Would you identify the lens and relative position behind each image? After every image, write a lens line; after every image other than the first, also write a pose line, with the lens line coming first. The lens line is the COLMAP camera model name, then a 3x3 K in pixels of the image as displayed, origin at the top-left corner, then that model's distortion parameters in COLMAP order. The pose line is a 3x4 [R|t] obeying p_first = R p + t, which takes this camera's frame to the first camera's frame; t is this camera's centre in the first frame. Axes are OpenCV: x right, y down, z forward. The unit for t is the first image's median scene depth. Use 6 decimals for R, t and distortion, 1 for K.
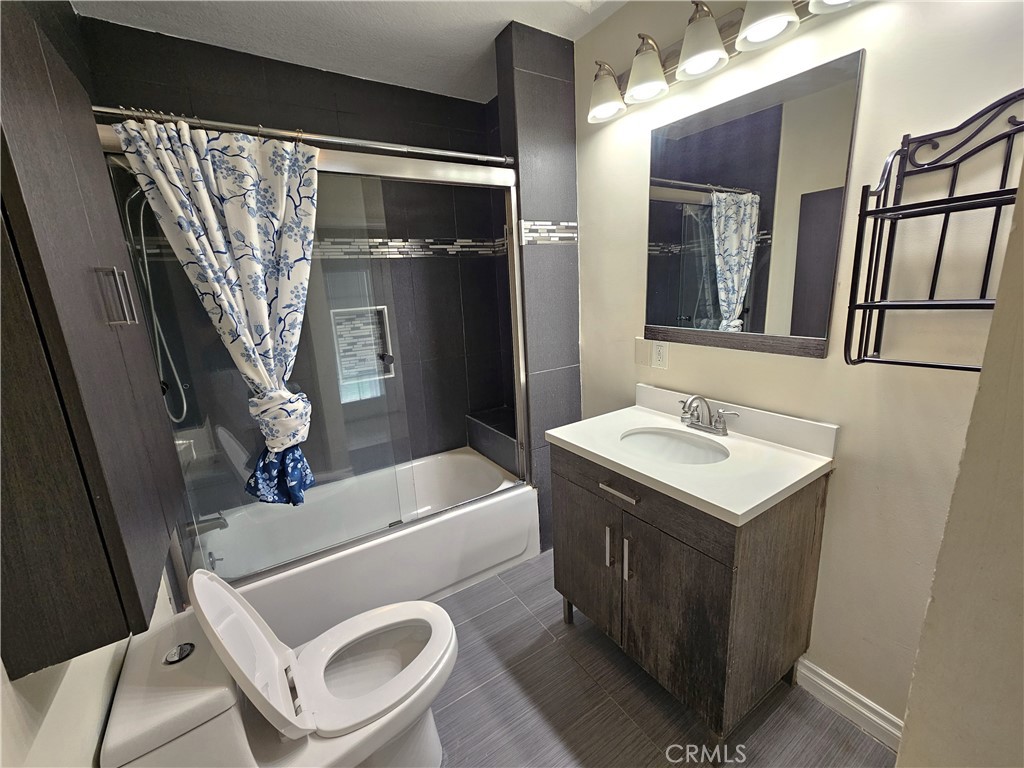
lens RADIAL K [[421.9, 0, 505.7], [0, 421.9, 377.9], [0, 0, 1]] dist [-0.002475, -0.001115]
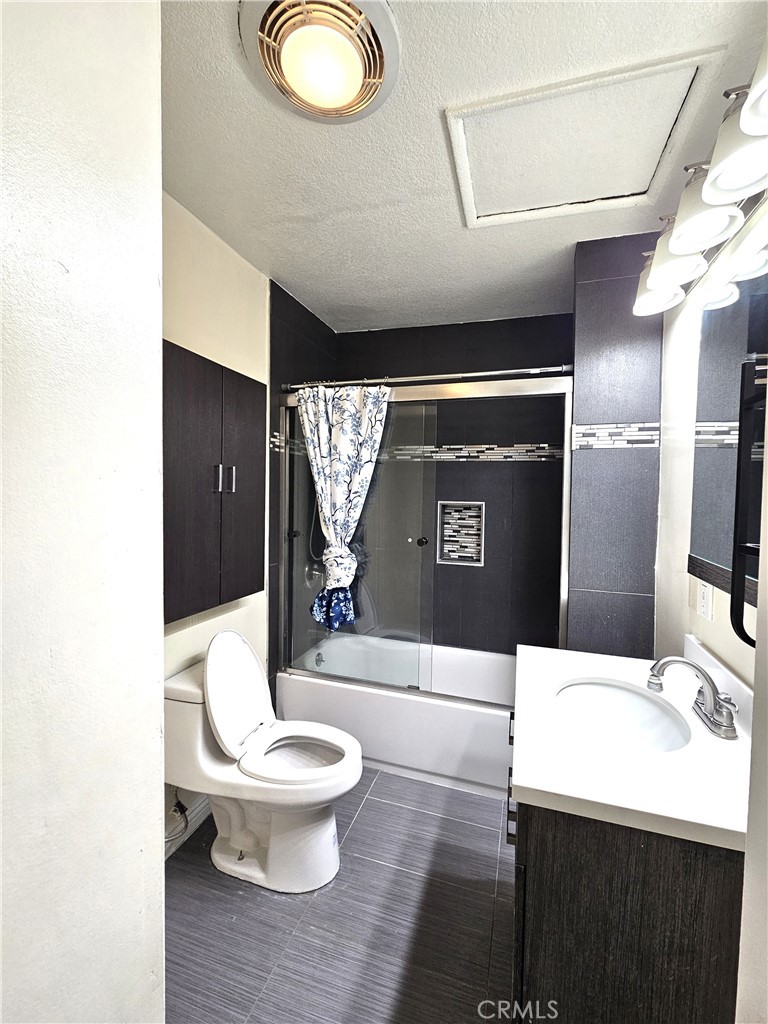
lens RADIAL K [[421.9, 0, 386.9], [0, 421.9, 501.2], [0, 0, 1]] dist [-0.002475, -0.001115]
pose [[0.639089, 0.084528, -0.764474, 0.673613], [-0.217368, 0.973273, -0.074101, -0.055930], [0.737778, 0.213530, 0.640382, 0.147363]]
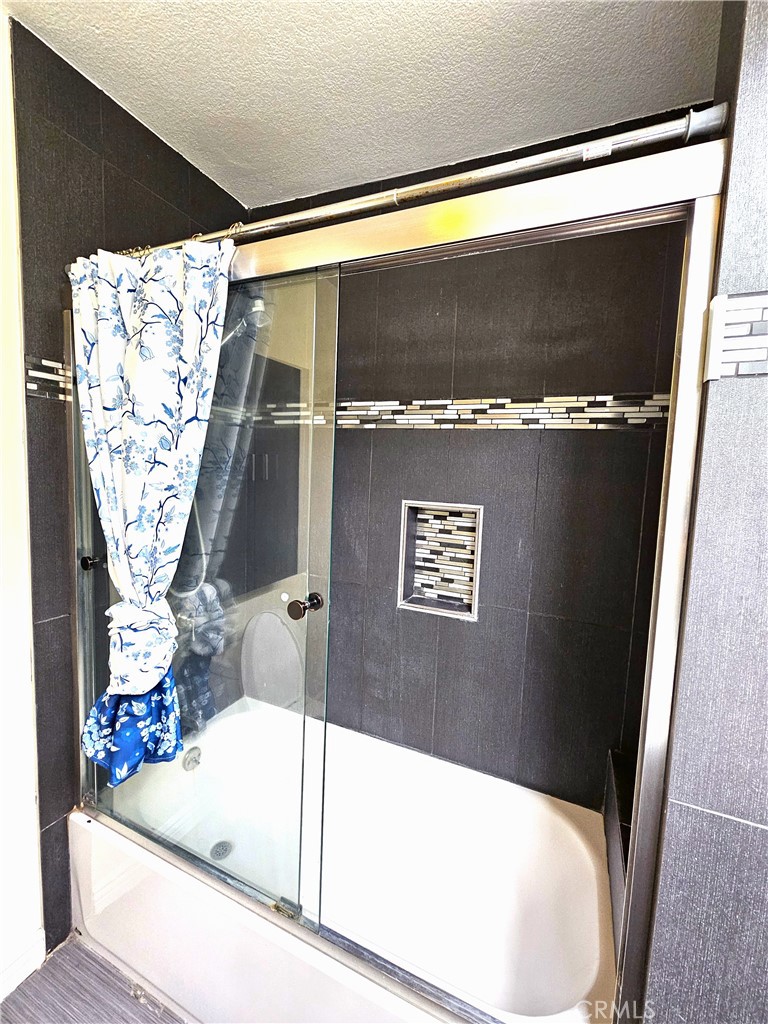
lens RADIAL K [[421.9, 0, 384.7], [0, 421.9, 503.8], [0, 0, 1]] dist [-0.002475, -0.001115]
pose [[0.560021, 0.146192, -0.815478, 0.217354], [-0.249068, 0.968483, 0.002577, -0.231331], [0.790153, 0.201666, 0.578782, 0.885576]]
